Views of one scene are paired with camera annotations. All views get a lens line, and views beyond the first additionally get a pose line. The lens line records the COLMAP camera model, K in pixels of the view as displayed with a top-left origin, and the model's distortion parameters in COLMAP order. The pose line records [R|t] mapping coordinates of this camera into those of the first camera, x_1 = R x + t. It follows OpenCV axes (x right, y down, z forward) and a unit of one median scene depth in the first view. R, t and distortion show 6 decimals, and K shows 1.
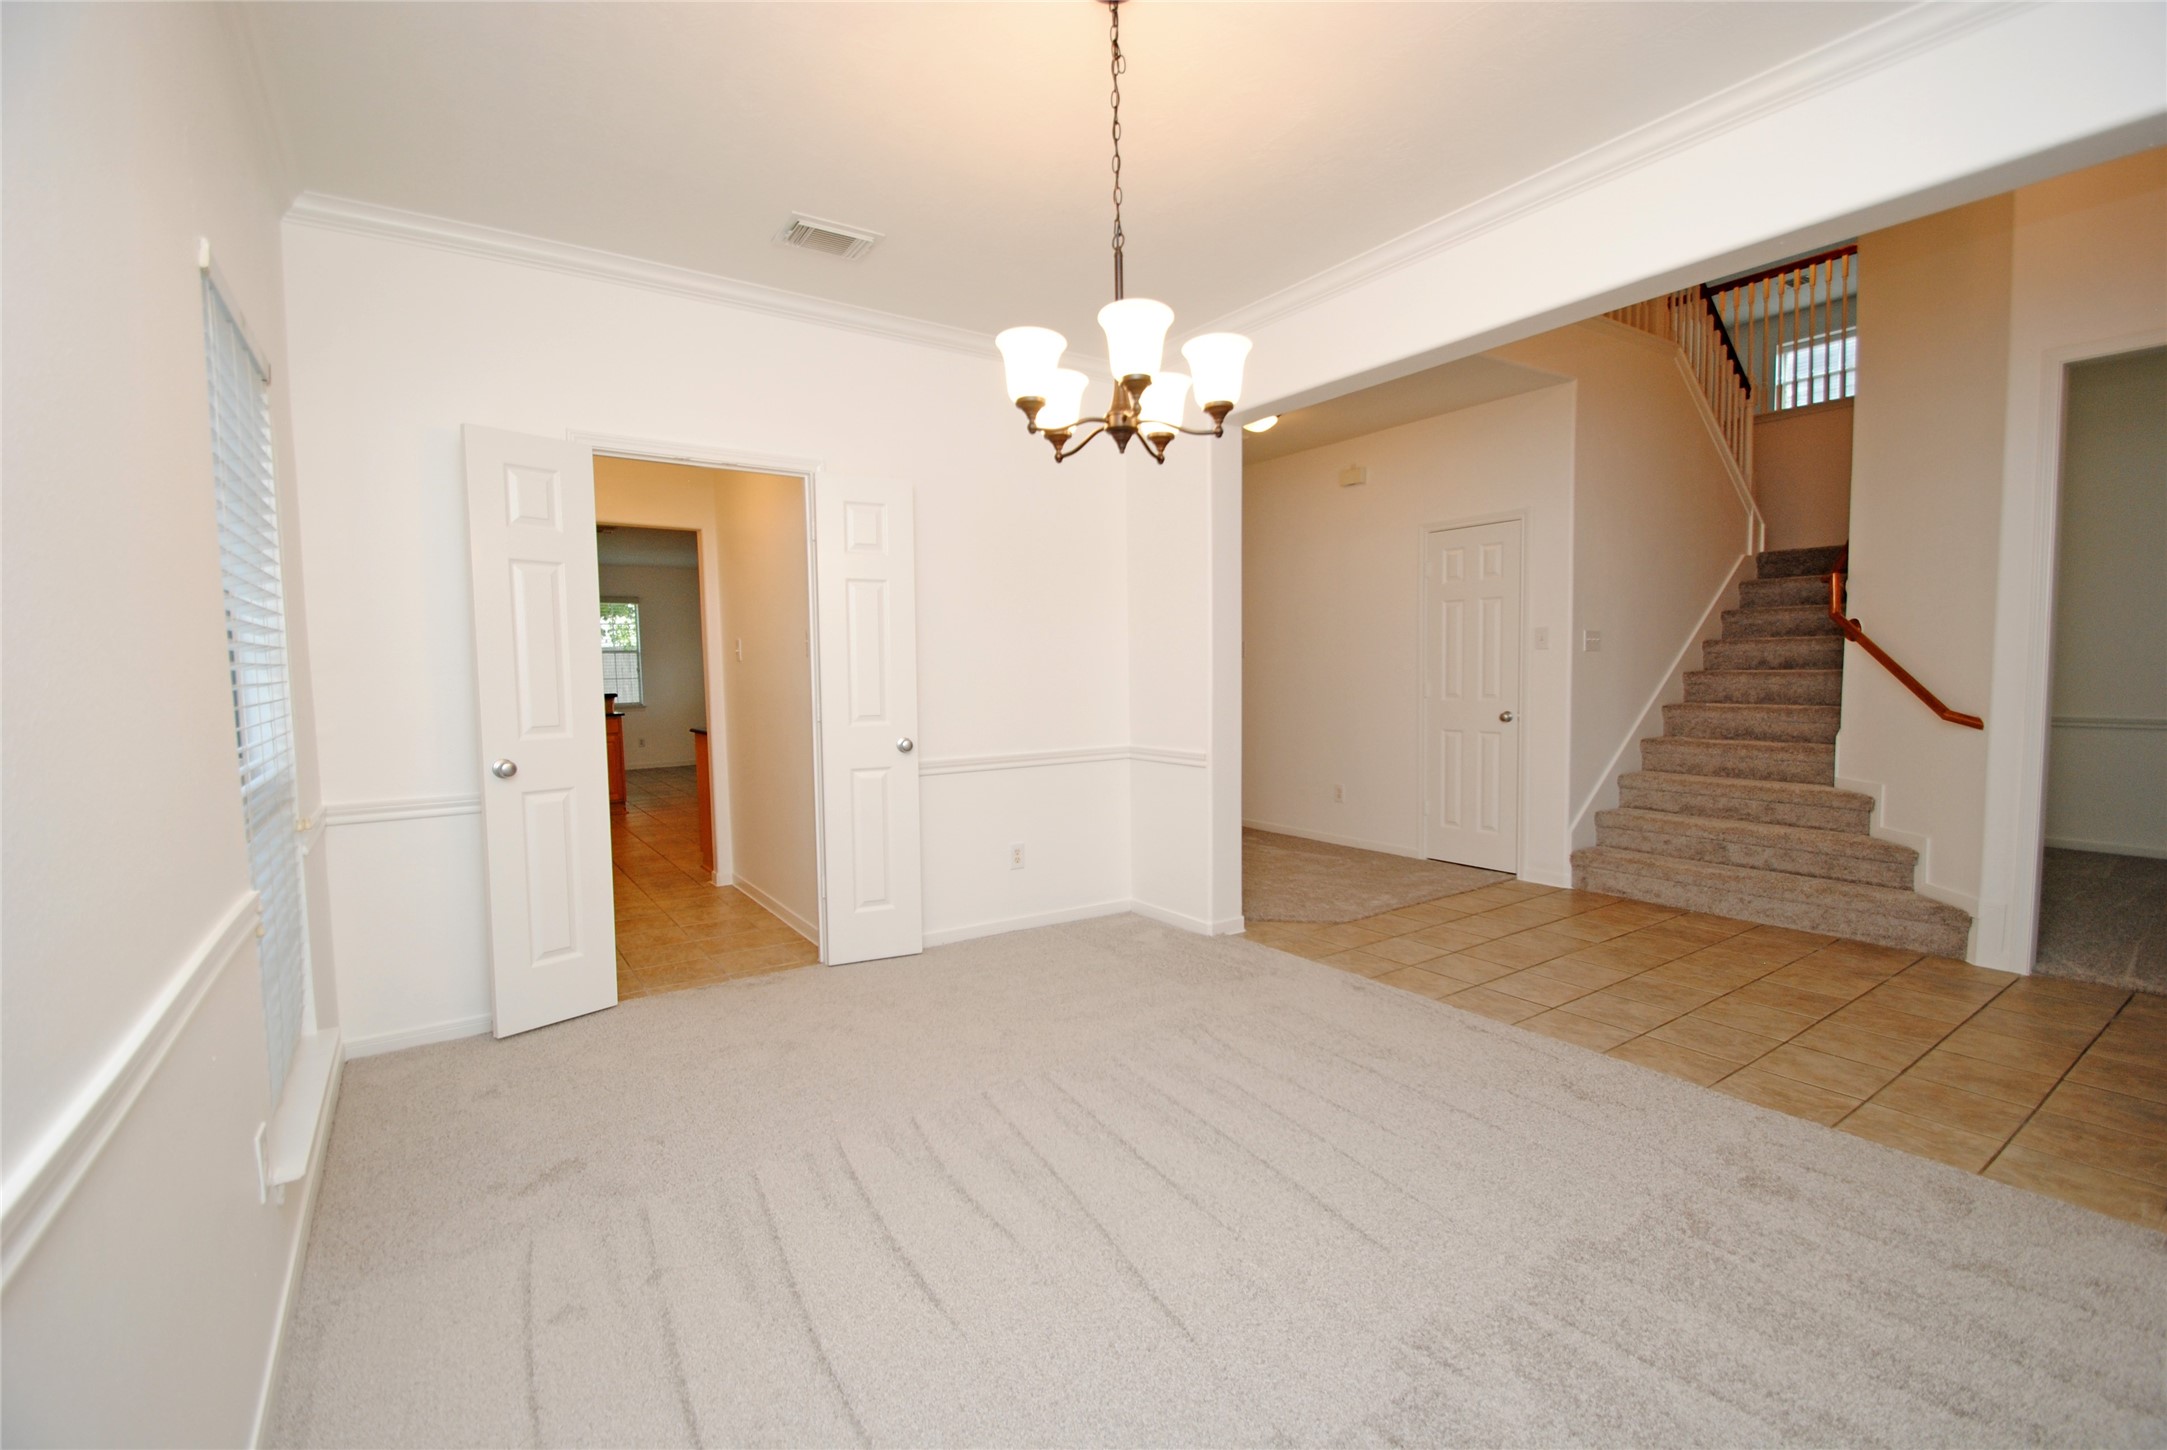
lens RADIAL K [[951.2, 0, 1086.4], [0, 951.2, 728.3], [0, 0, 1]] dist [0.000995, -0.000153]
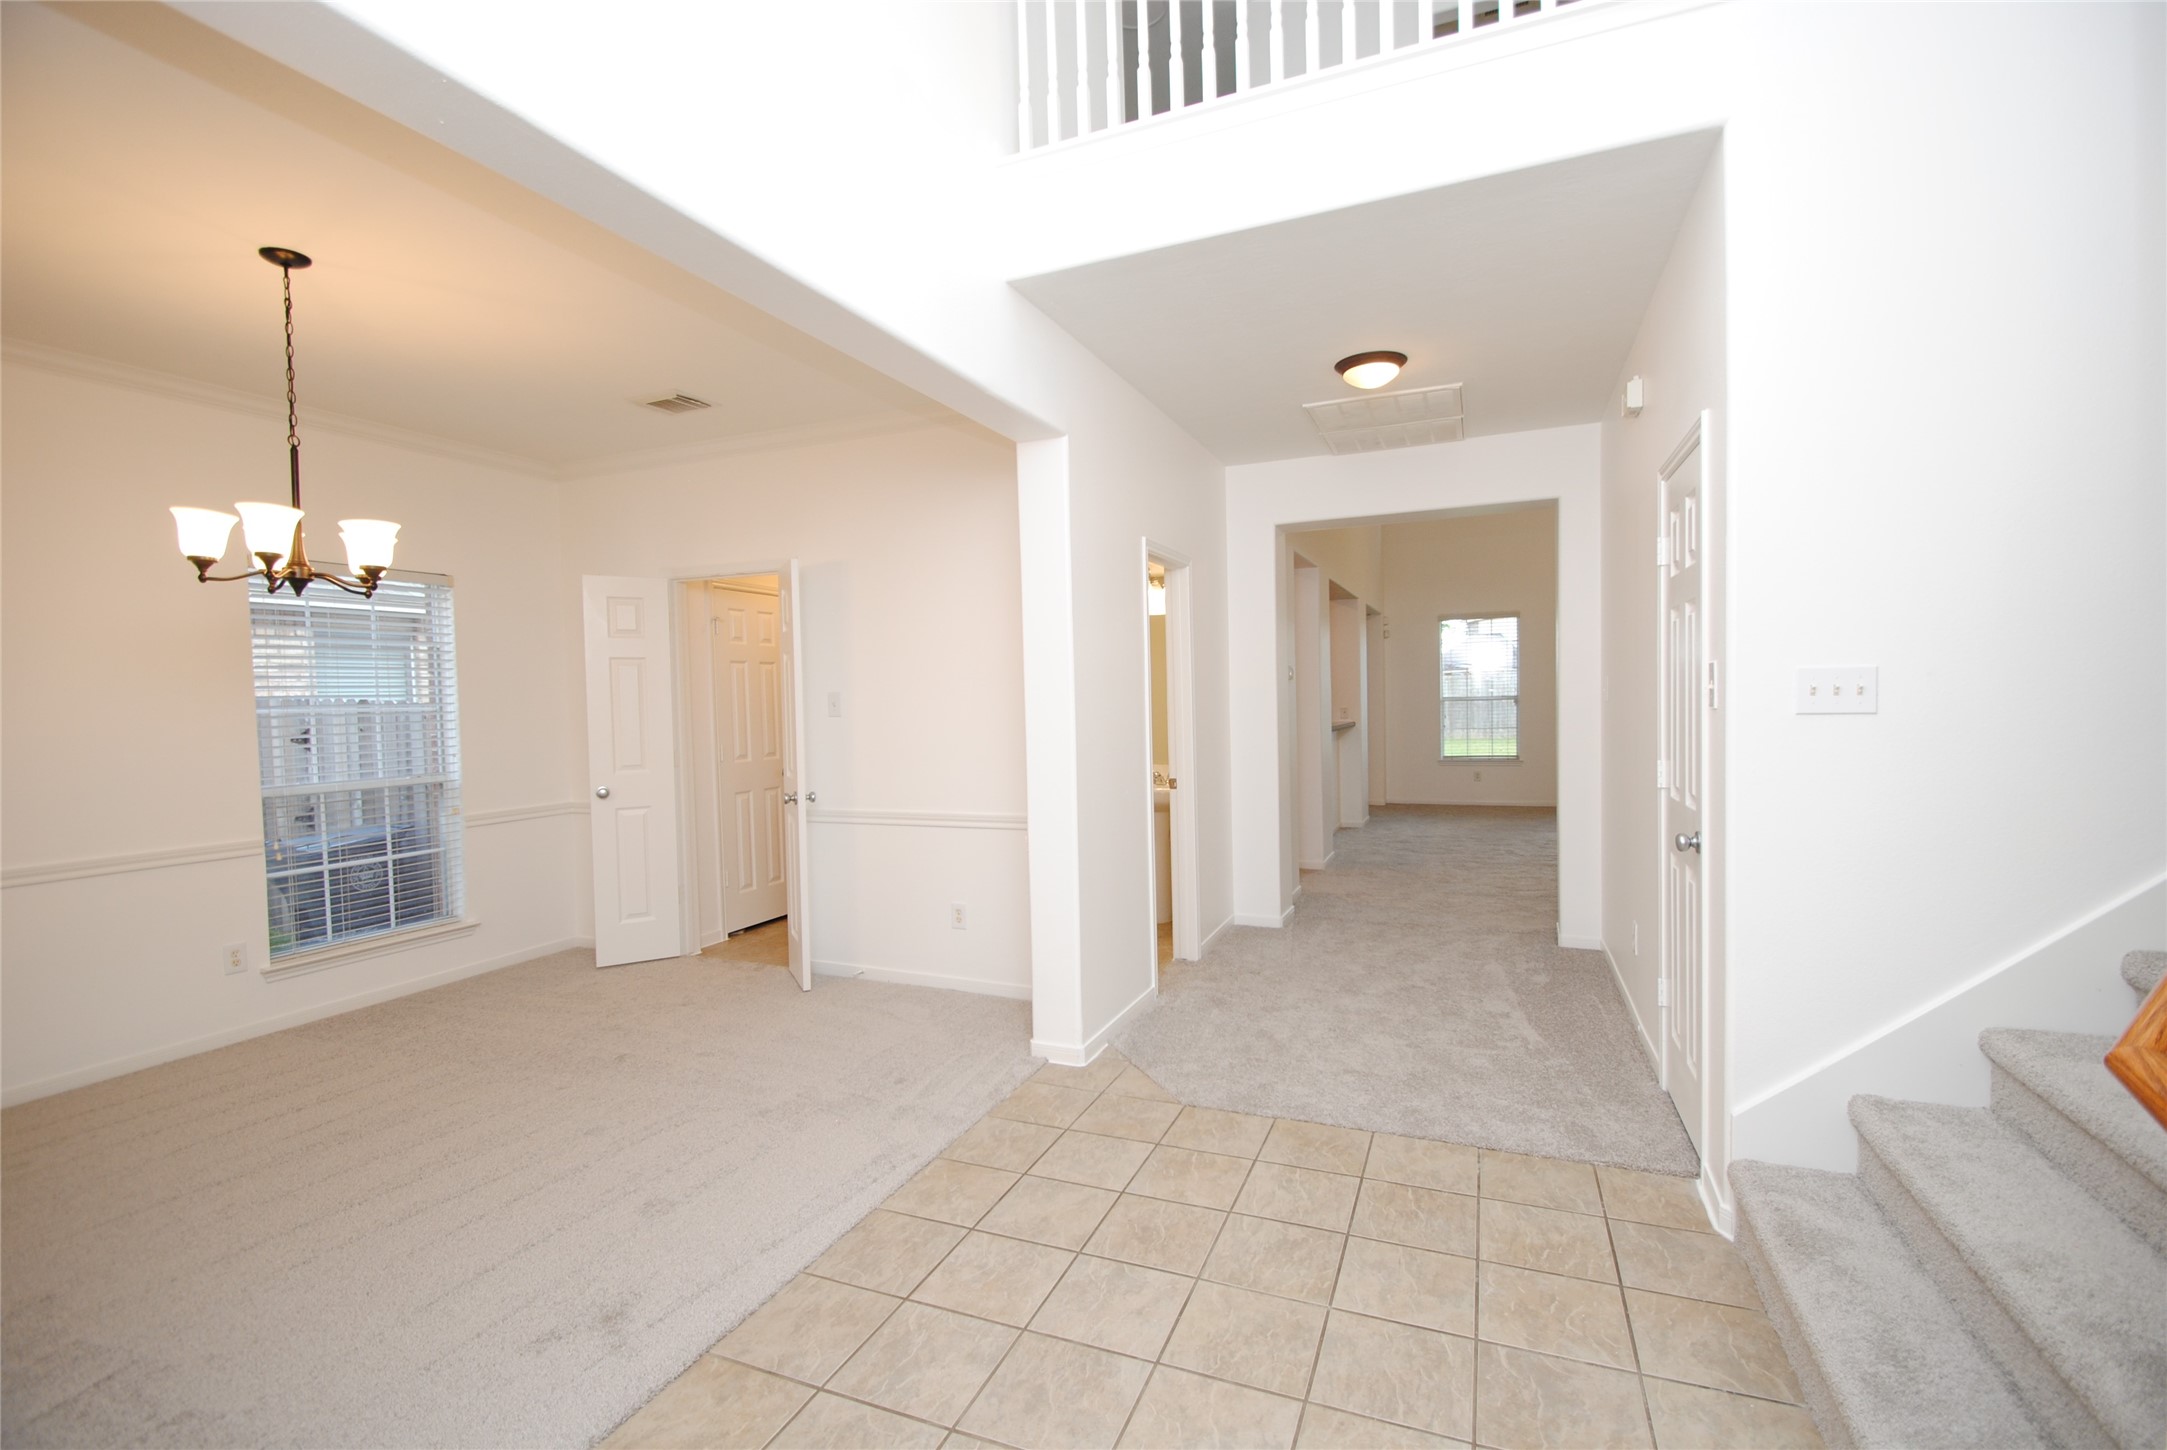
lens RADIAL K [[951.2, 0, 1086.4], [0, 951.2, 728.3], [0, 0, 1]] dist [0.000995, -0.000153]
pose [[0.522061, 0.003972, -0.852899, 0.911151], [-0.035765, 0.999212, -0.017238, -0.049513], [0.852158, 0.039503, 0.521792, 0.666913]]
